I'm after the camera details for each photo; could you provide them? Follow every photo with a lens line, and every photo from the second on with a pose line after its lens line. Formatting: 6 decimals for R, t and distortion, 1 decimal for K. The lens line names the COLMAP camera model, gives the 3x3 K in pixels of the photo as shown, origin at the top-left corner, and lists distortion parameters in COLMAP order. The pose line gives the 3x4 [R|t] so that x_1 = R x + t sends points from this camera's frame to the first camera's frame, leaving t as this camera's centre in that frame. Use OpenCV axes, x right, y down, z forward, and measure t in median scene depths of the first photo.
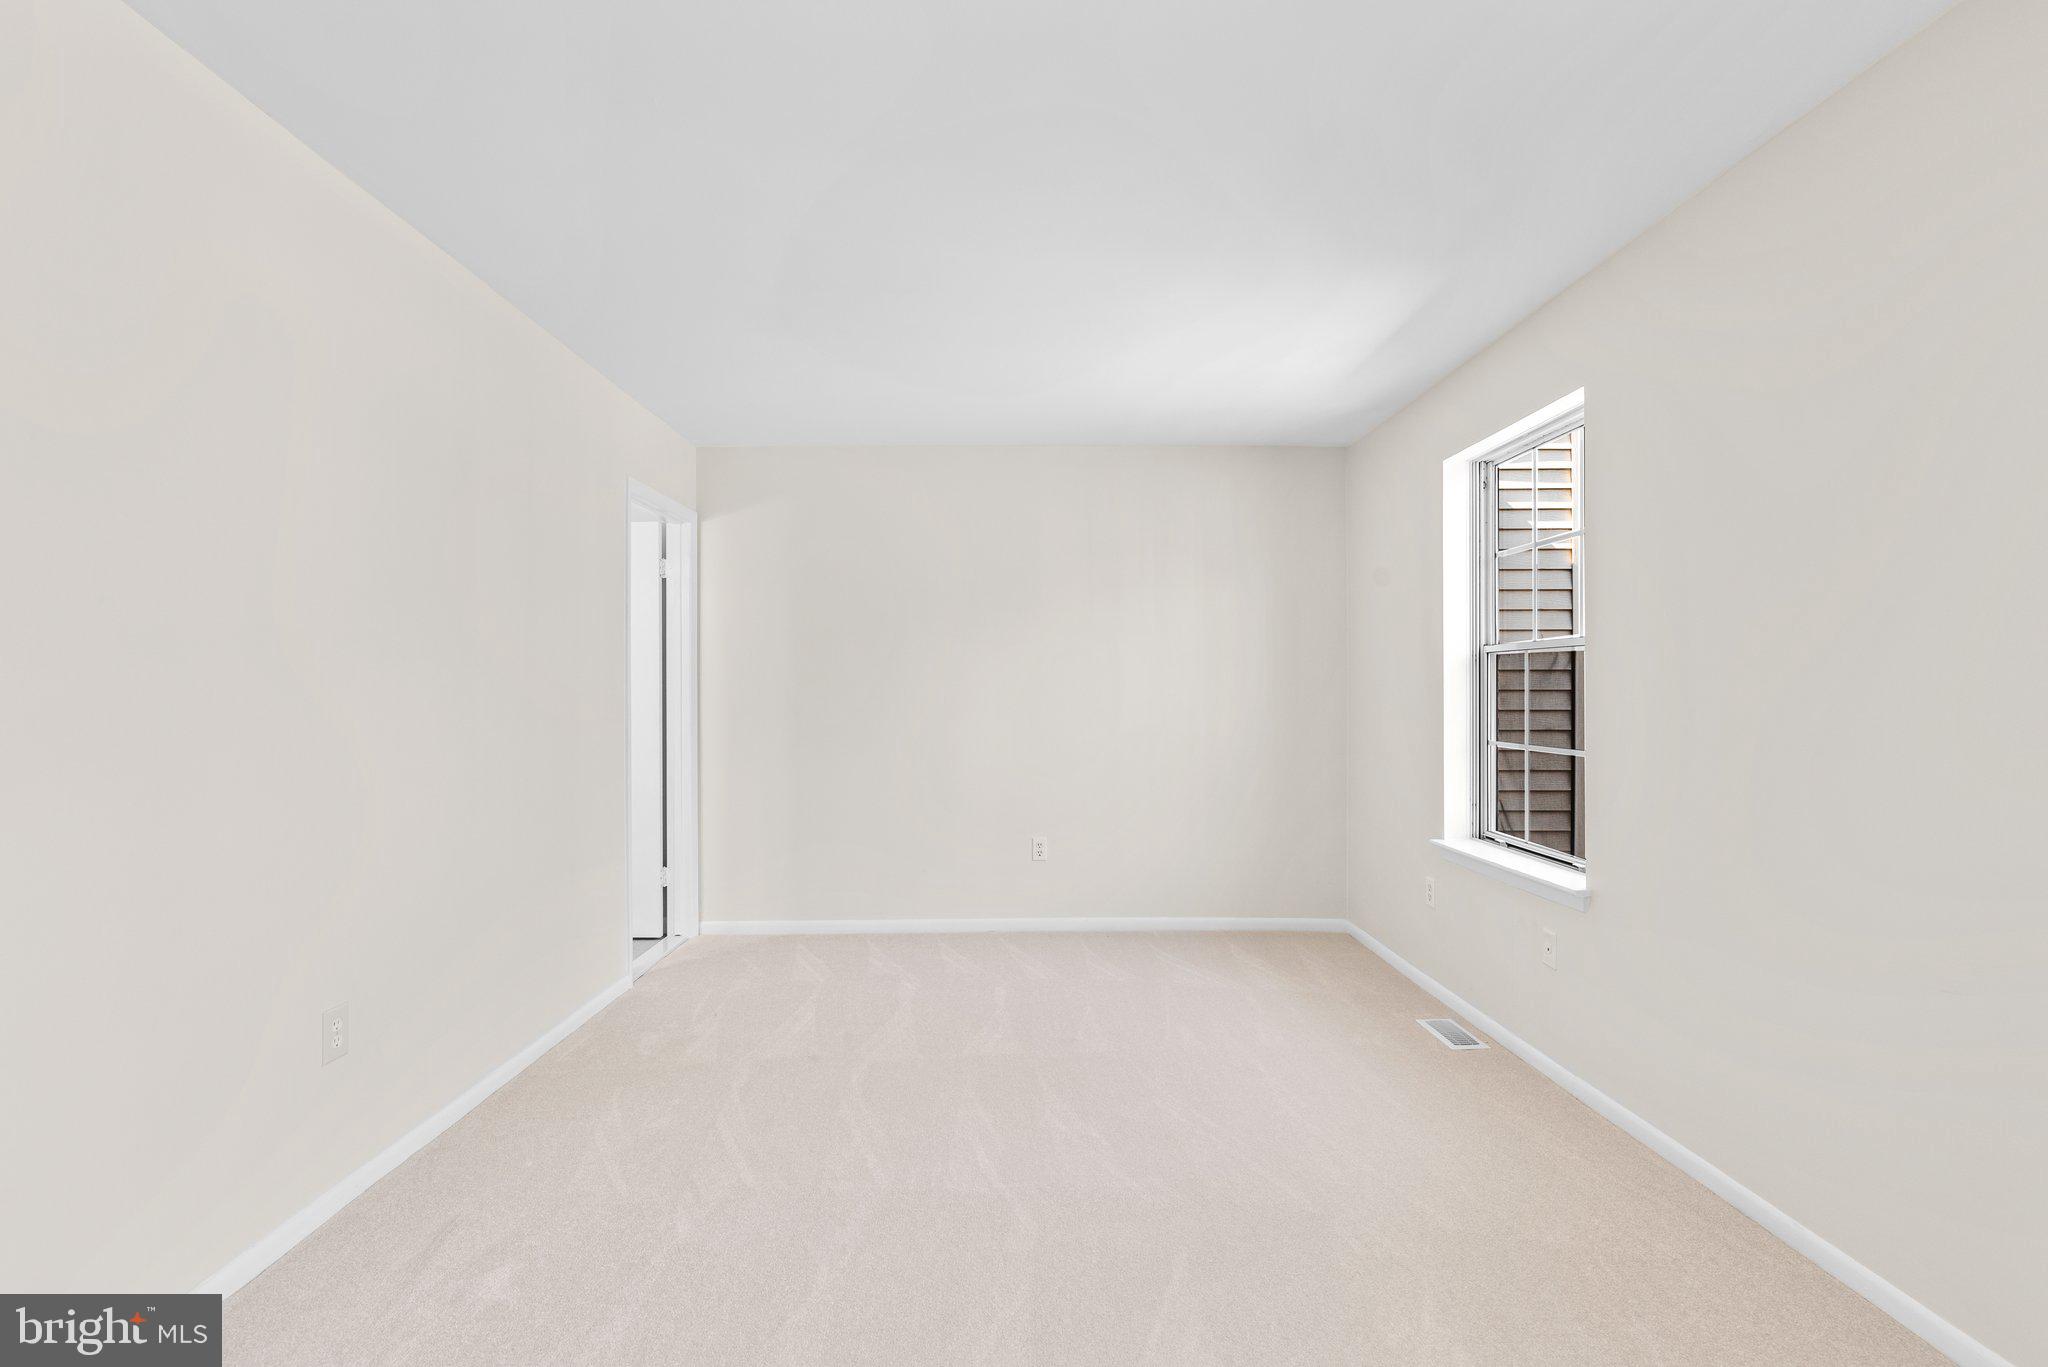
lens RADIAL K [[920.1, 0, 1029.5], [0, 920.1, 679.0], [0, 0, 1]] dist [0.001989, -0.000200]
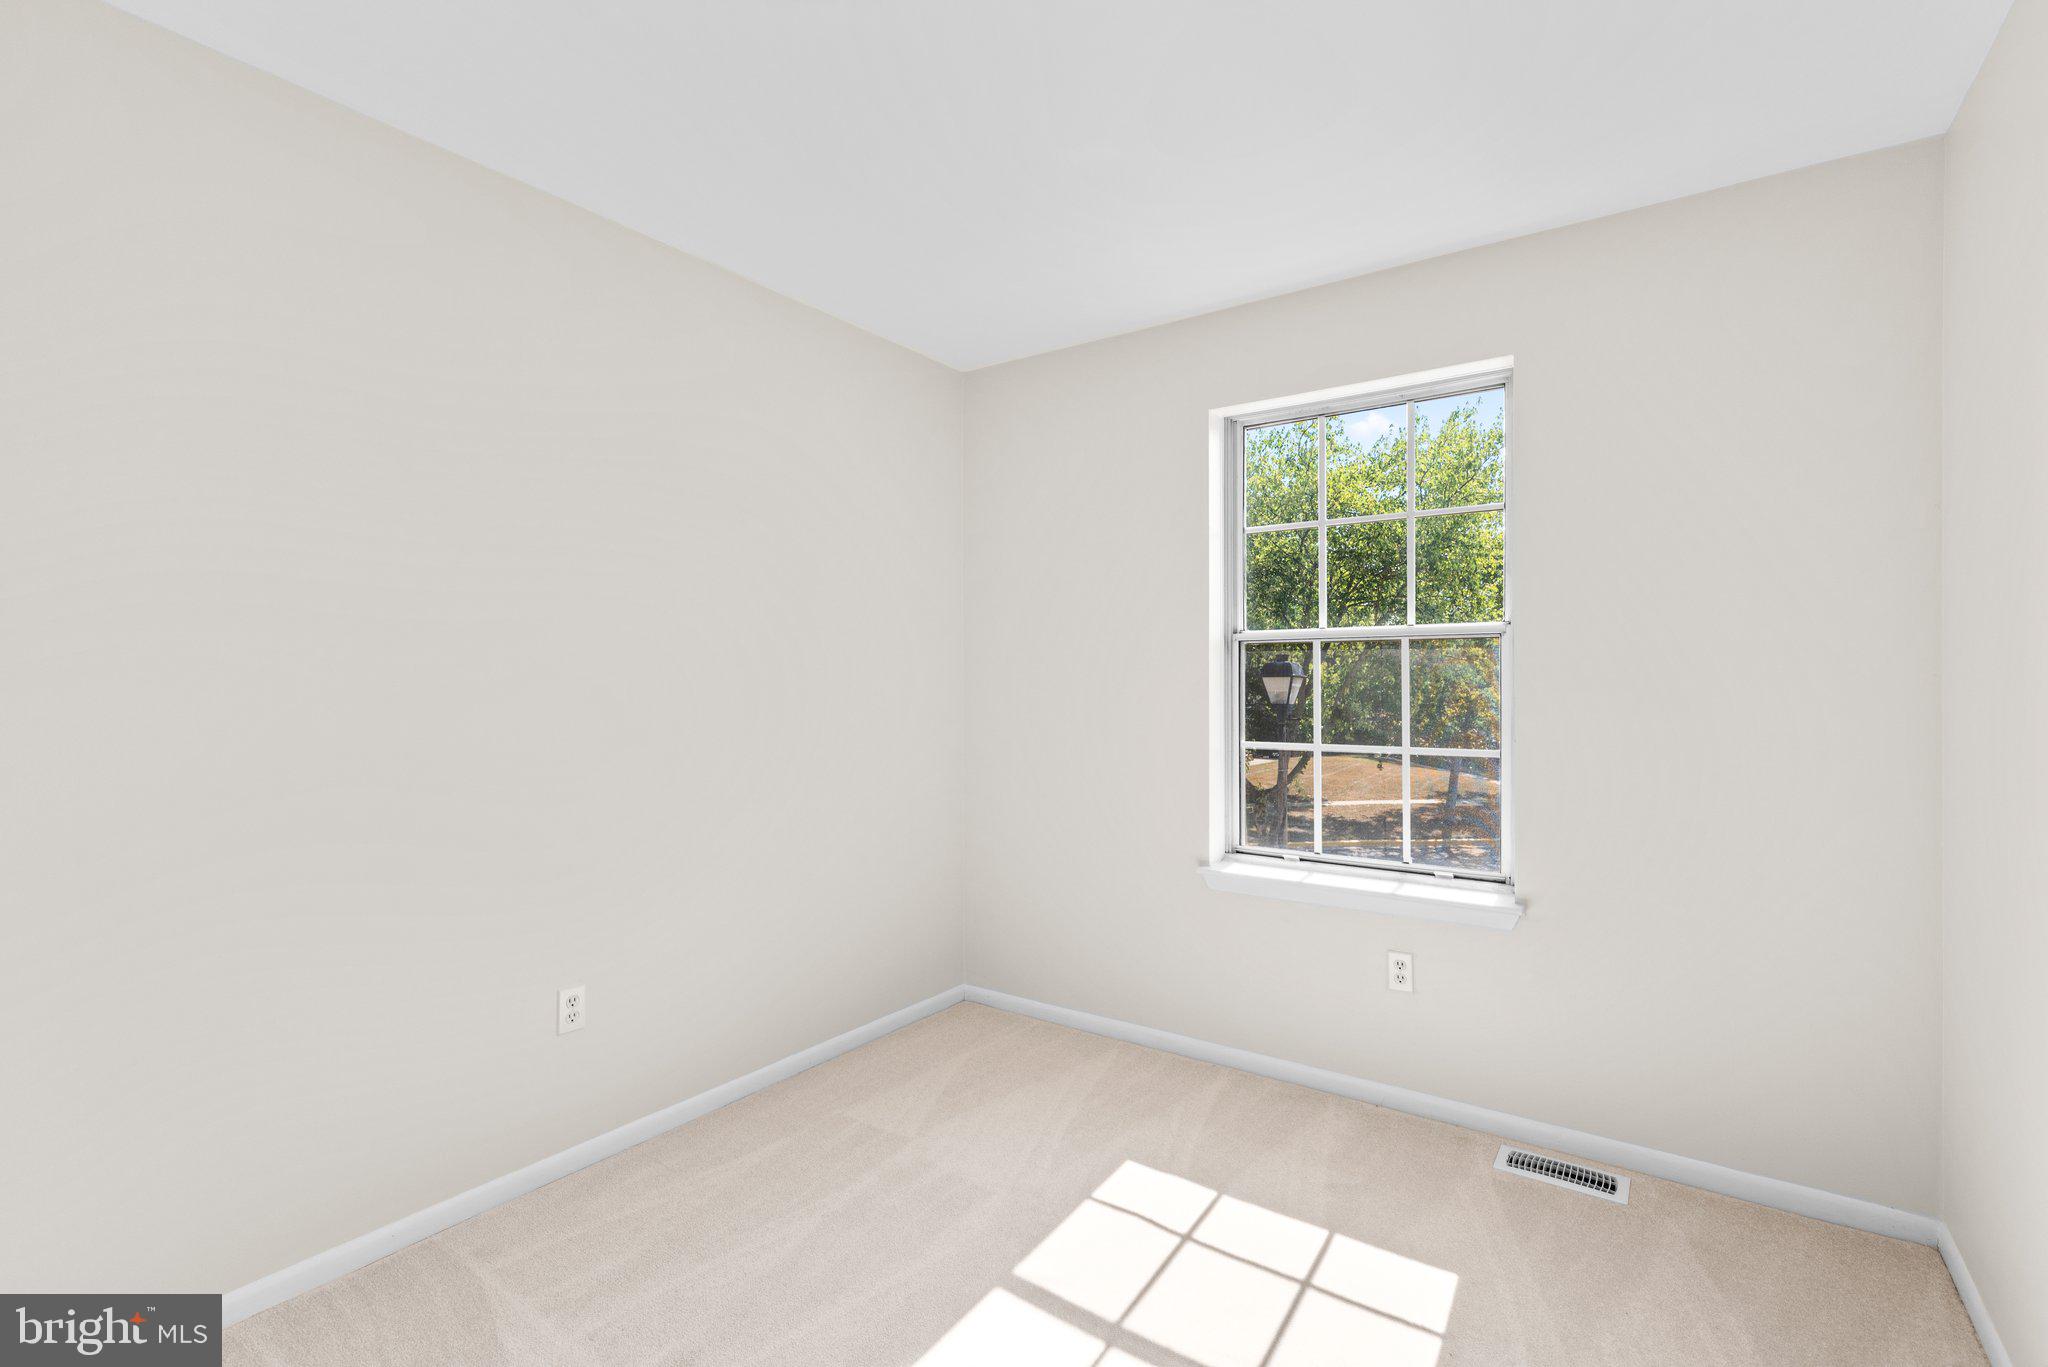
lens RADIAL K [[920.1, 0, 1023.2], [0, 920.1, 664.1], [0, 0, 1]] dist [0.001989, -0.000200]
pose [[0.578420, 0.007079, 0.815709, -0.259566], [-0.001654, 0.999970, -0.007505, -0.000406], [-0.815738, 0.002992, 0.578414, 0.511641]]
